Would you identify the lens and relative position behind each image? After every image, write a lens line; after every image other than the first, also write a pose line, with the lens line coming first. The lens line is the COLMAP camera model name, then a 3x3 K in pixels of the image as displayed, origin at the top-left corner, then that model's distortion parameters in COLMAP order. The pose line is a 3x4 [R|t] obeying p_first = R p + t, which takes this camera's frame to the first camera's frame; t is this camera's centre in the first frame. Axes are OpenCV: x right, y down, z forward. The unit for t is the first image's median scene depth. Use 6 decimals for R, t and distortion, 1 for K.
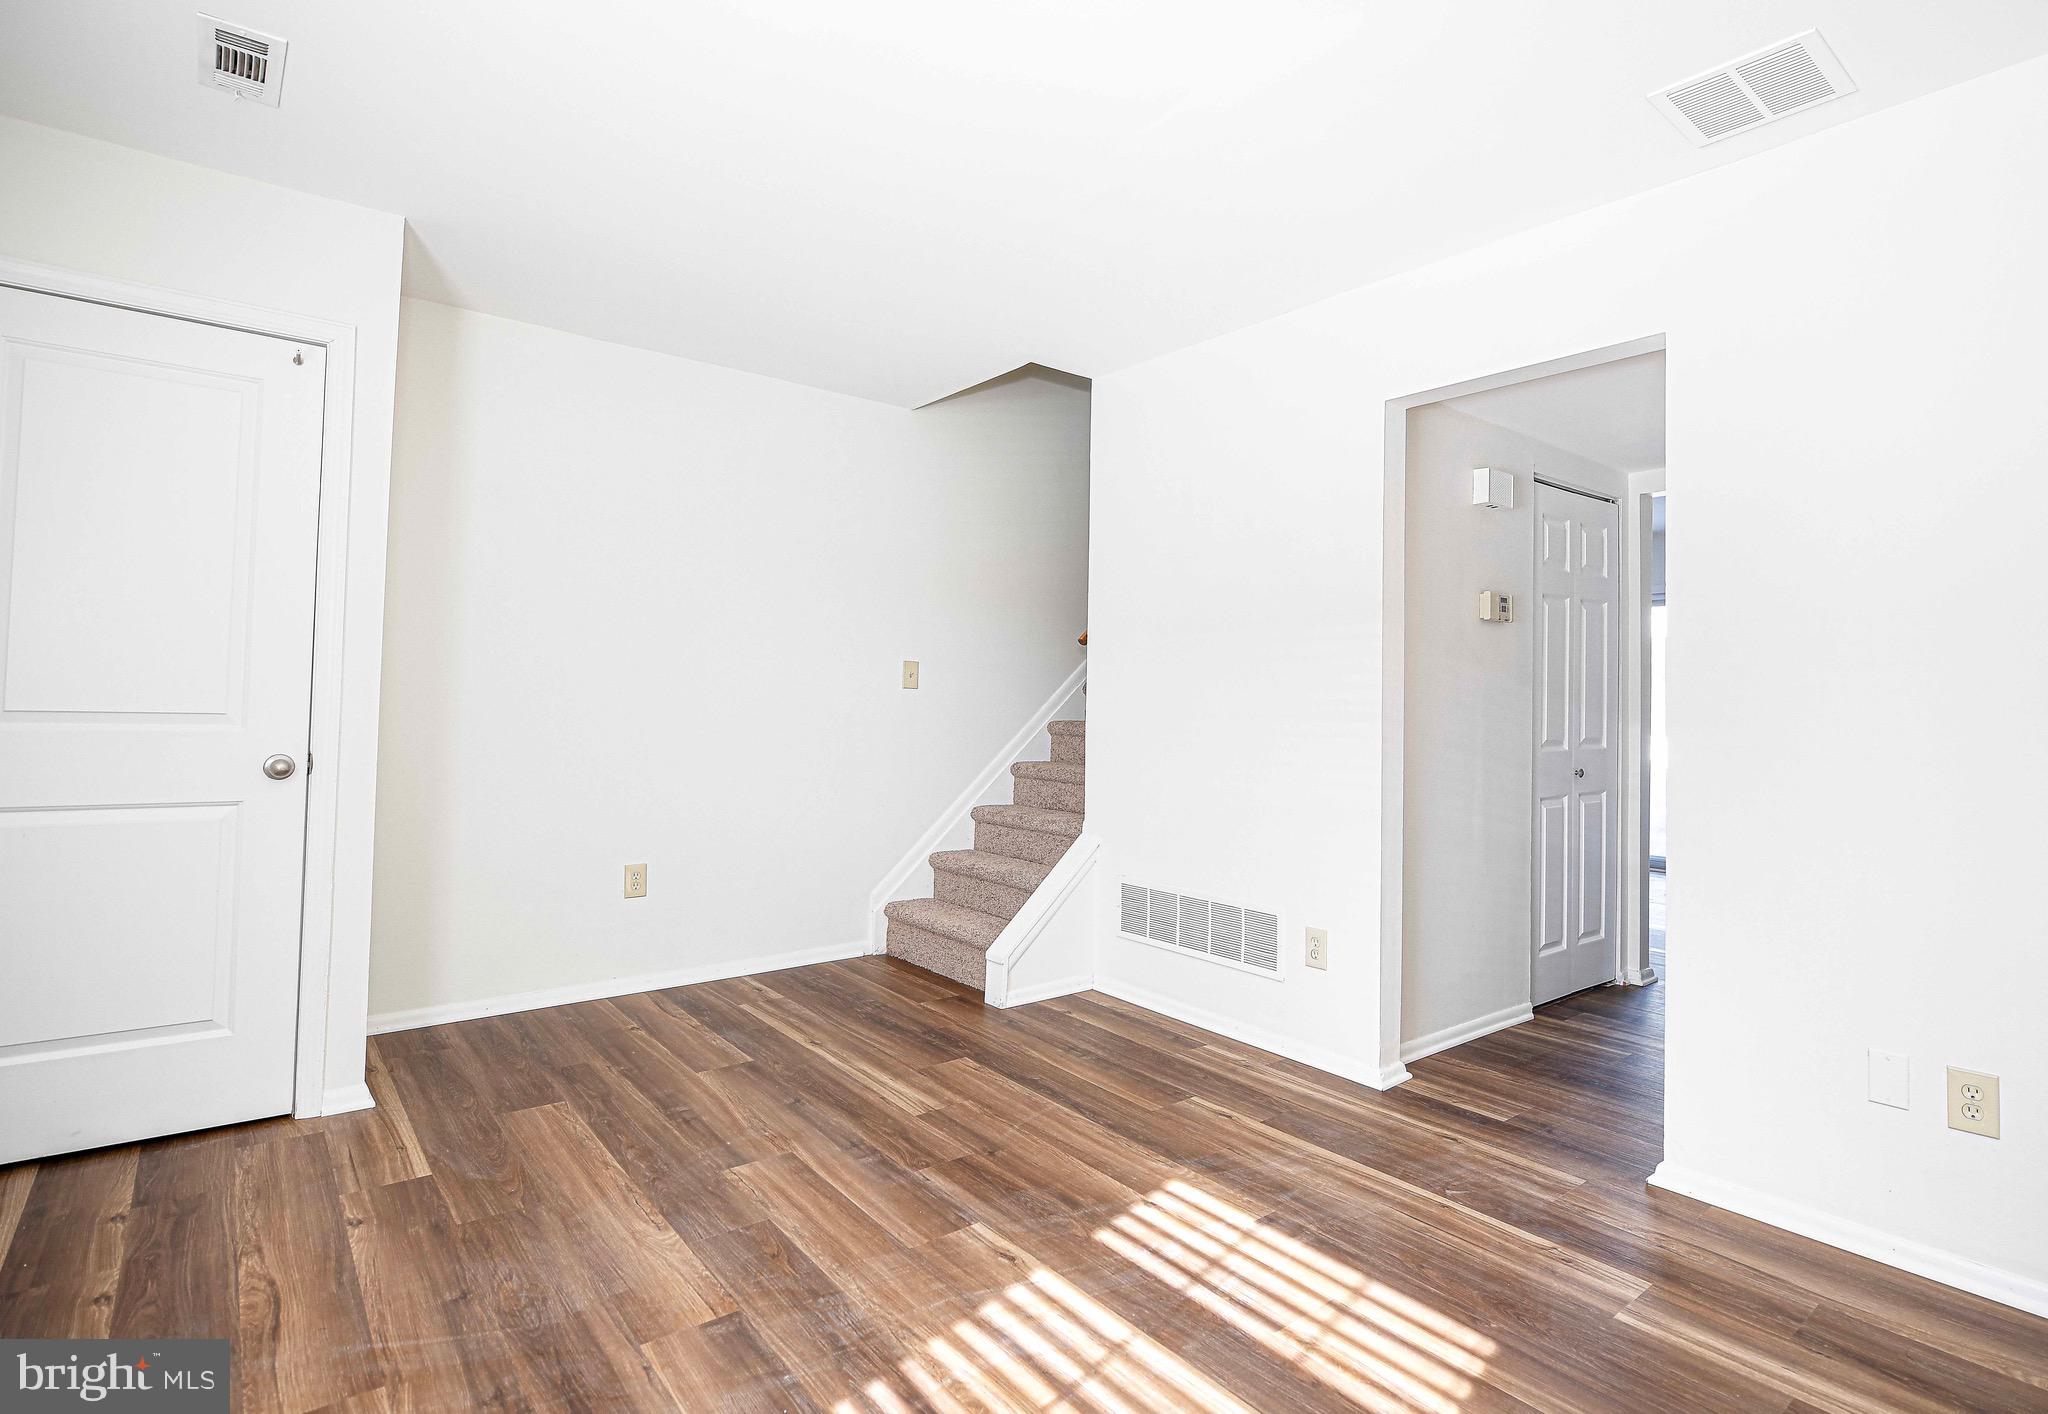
lens RADIAL K [[1018.9, 0, 1028.4], [0, 1018.9, 703.5], [0, 0, 1]] dist [-0.010404, -0.002181]
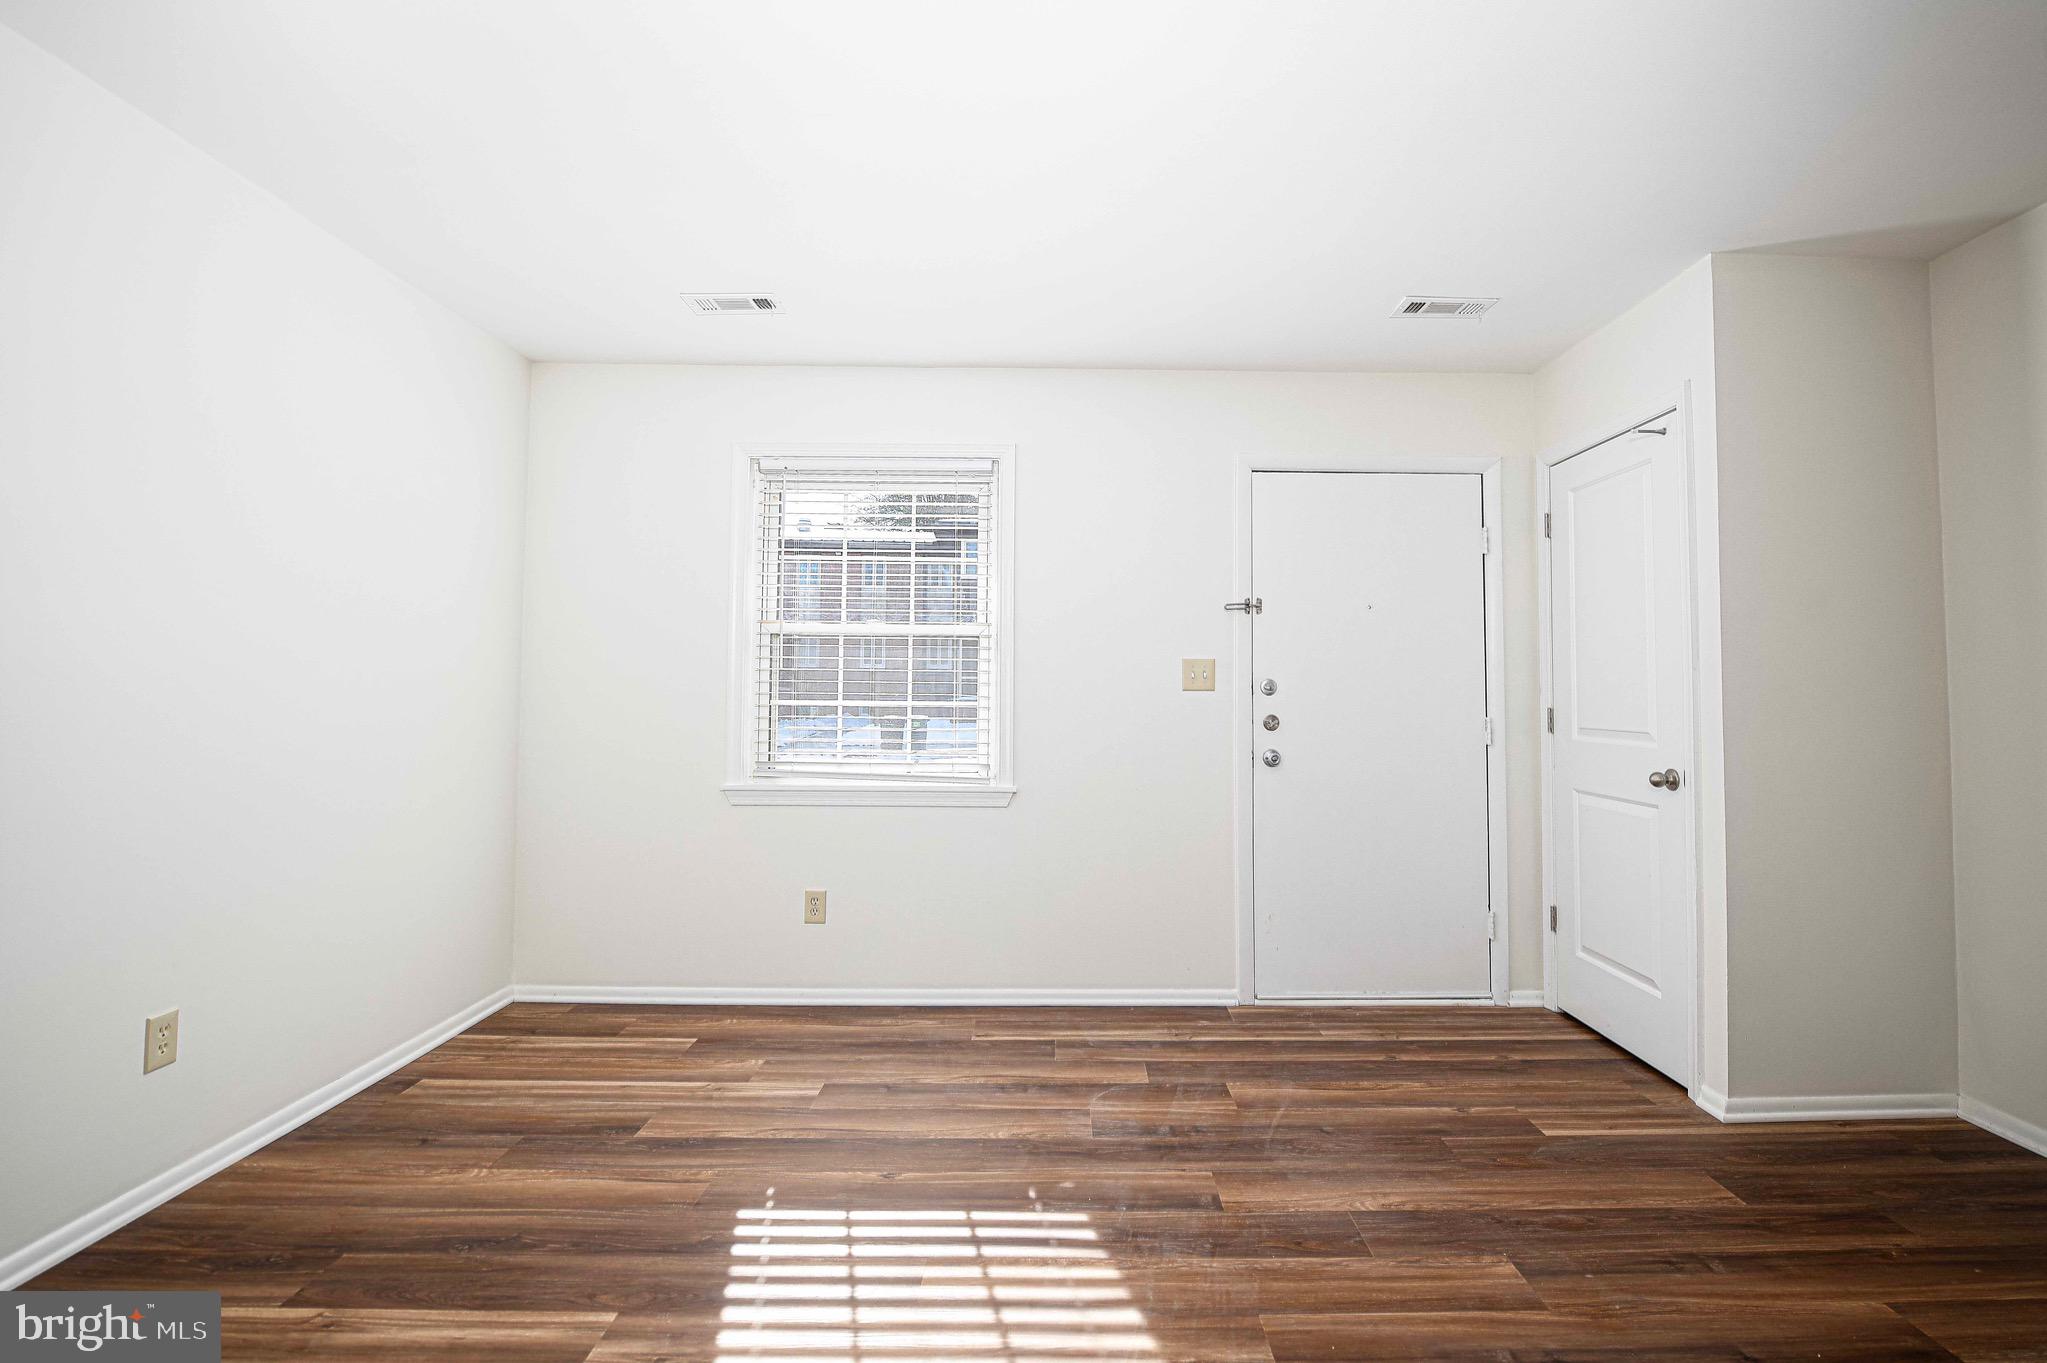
lens RADIAL K [[966.7, 0, 1064.3], [0, 966.7, 674.2], [0, 0, 1]] dist [-0.014095, -0.001681]
pose [[-0.609861, -0.038795, -0.791558, 0.572997], [-0.014610, 0.999182, -0.037714, -0.005761], [0.792374, -0.011435, -0.609929, 1.142047]]
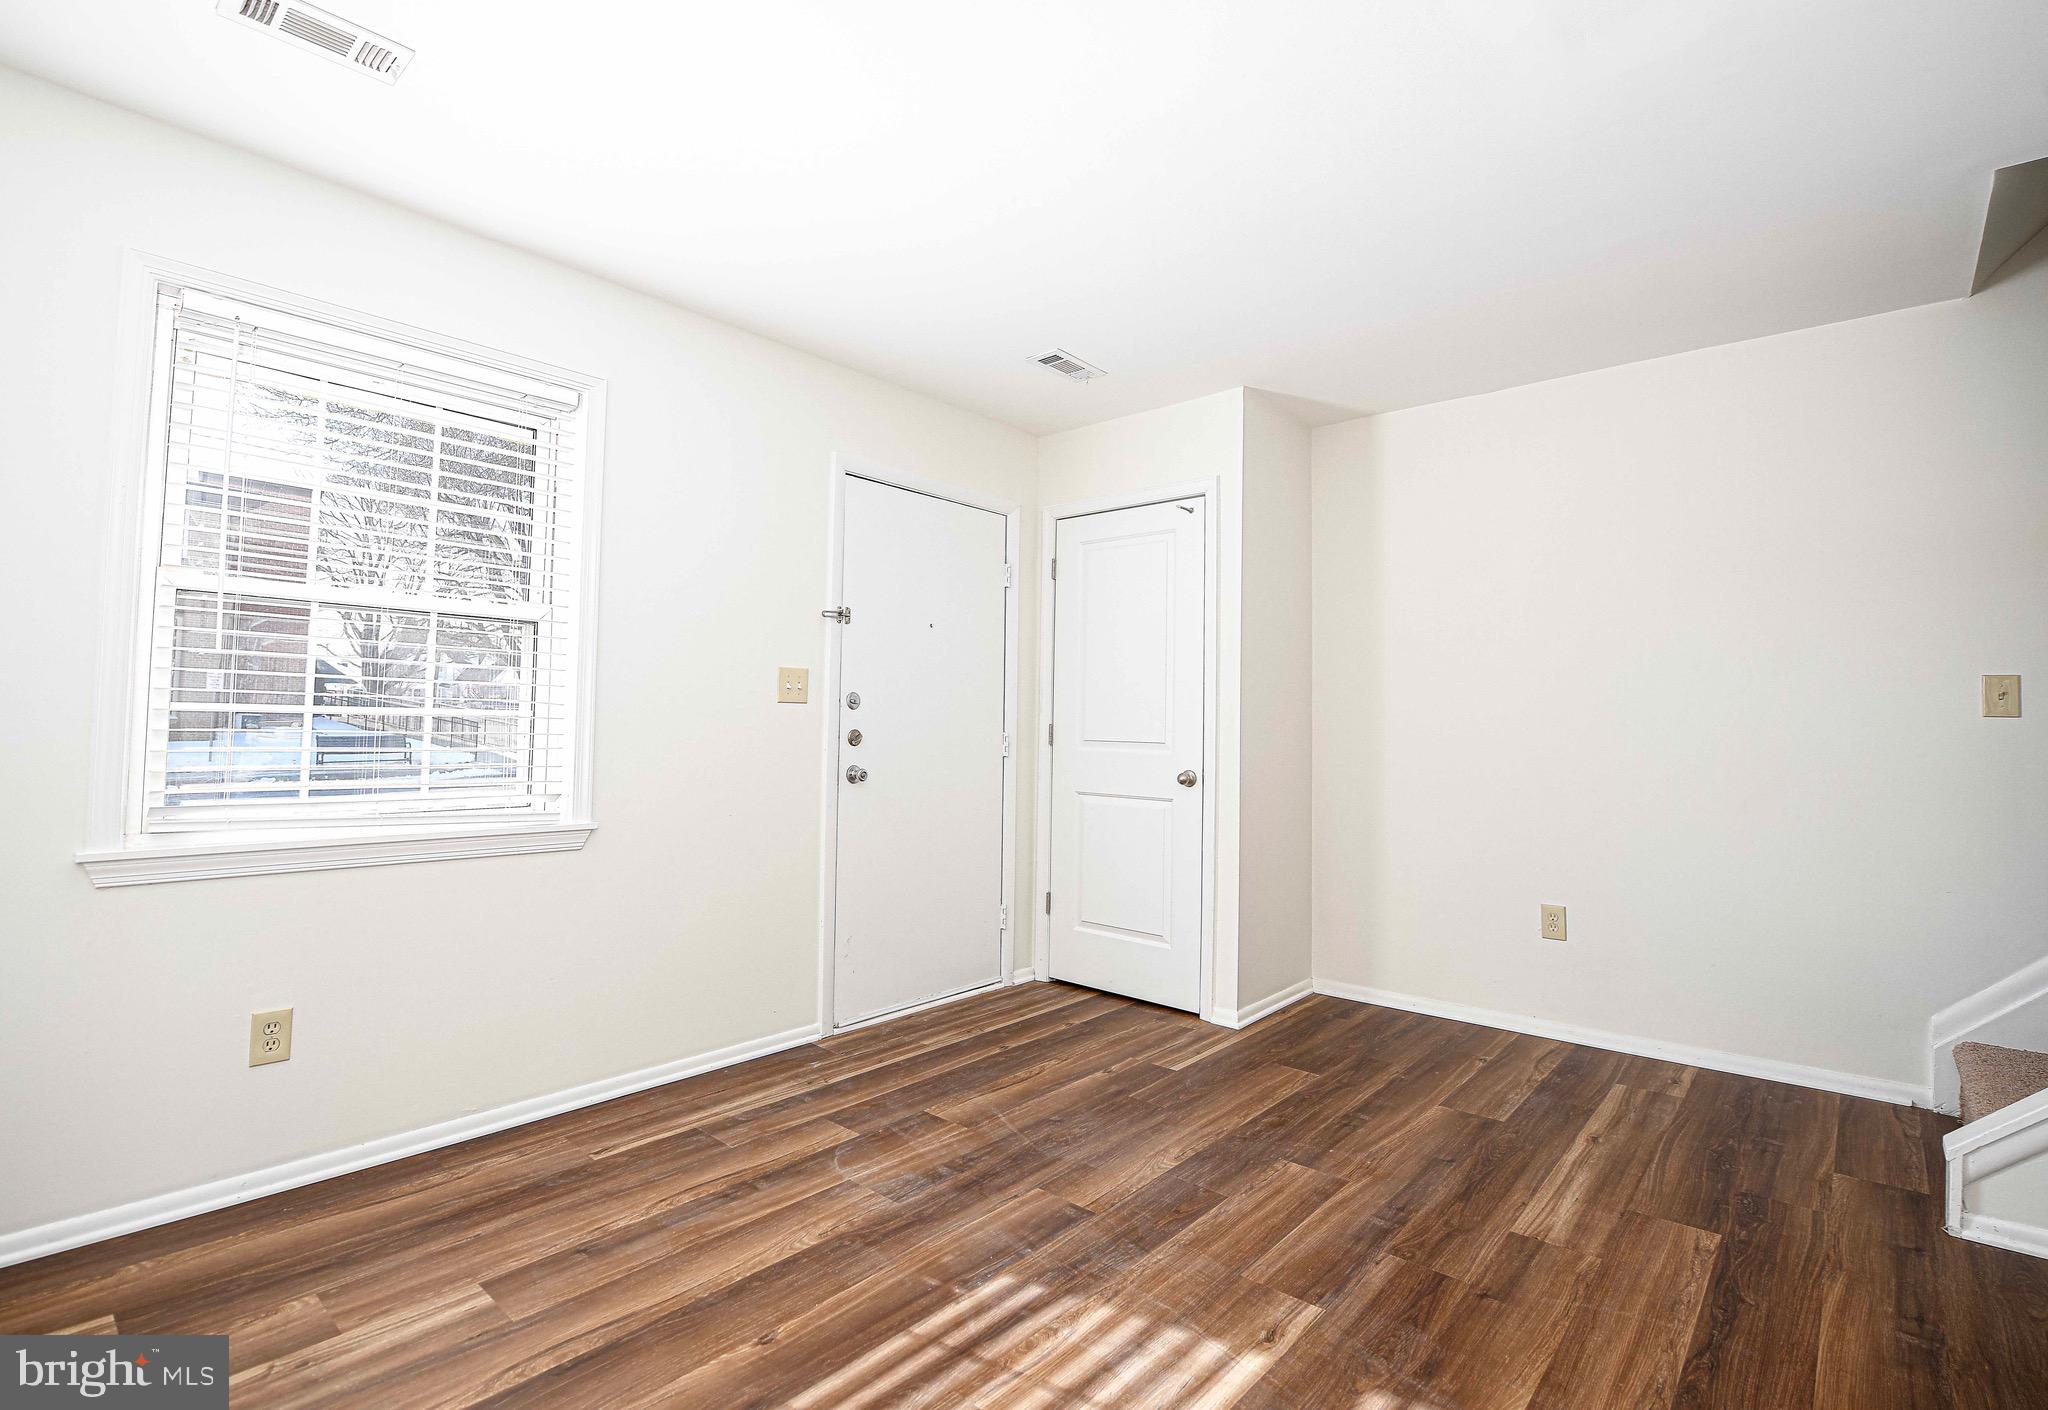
lens RADIAL K [[969.8, 0, 1016.0], [0, 969.8, 698.3], [0, 0, 1]] dist [-0.011340, -0.003511]
pose [[0.177020, -0.043823, -0.983231, 0.655514], [-0.009432, 0.998887, -0.046219, 0.013161], [0.984162, 0.017456, 0.176410, 0.495086]]
